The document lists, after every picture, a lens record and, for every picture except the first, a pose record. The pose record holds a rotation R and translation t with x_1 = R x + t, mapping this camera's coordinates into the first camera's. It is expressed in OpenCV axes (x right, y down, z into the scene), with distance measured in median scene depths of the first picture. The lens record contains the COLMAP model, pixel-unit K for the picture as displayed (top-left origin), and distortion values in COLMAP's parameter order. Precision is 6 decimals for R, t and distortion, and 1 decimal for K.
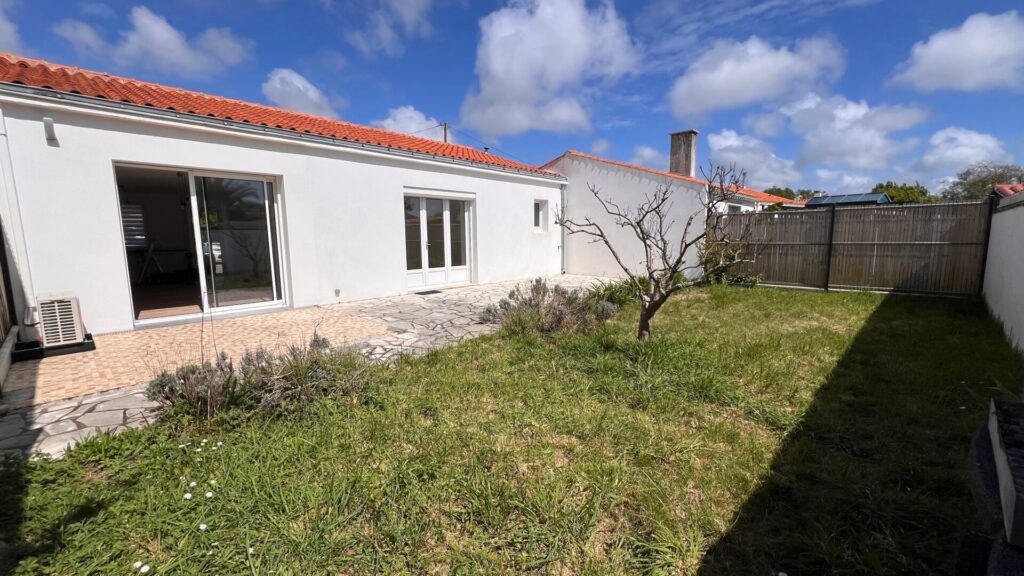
lens RADIAL K [[409.2, 0, 515.2], [0, 409.2, 287.2], [0, 0, 1]] dist [0.001315, -0.000363]
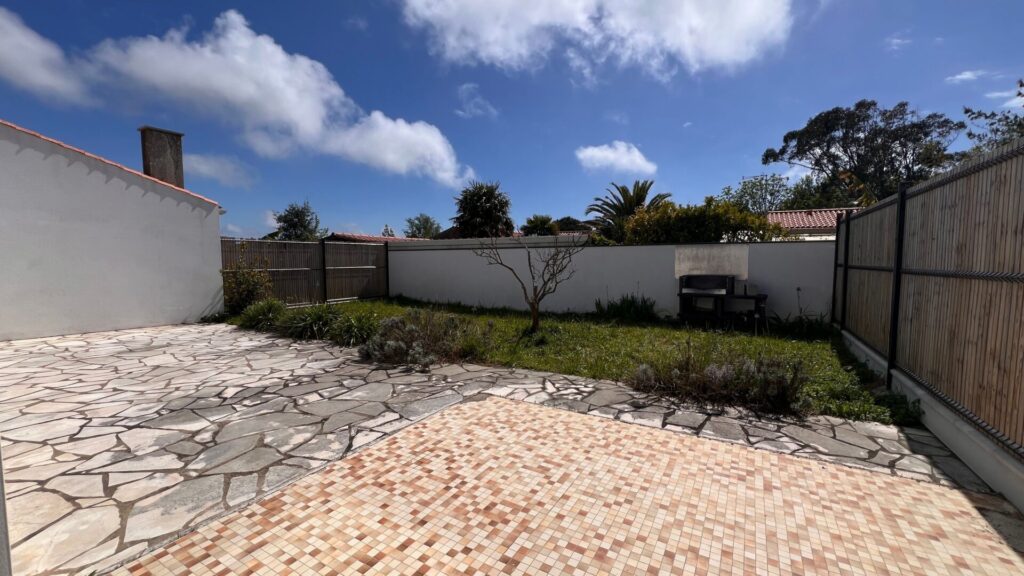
lens RADIAL K [[409.2, 0, 514.4], [0, 409.2, 289.3], [0, 0, 1]] dist [0.001315, -0.000363]
pose [[-0.208116, -0.061234, 0.976185, -1.636962], [0.127835, 0.987775, 0.089215, -0.217502], [-0.969714, 0.143357, -0.197744, 1.786066]]
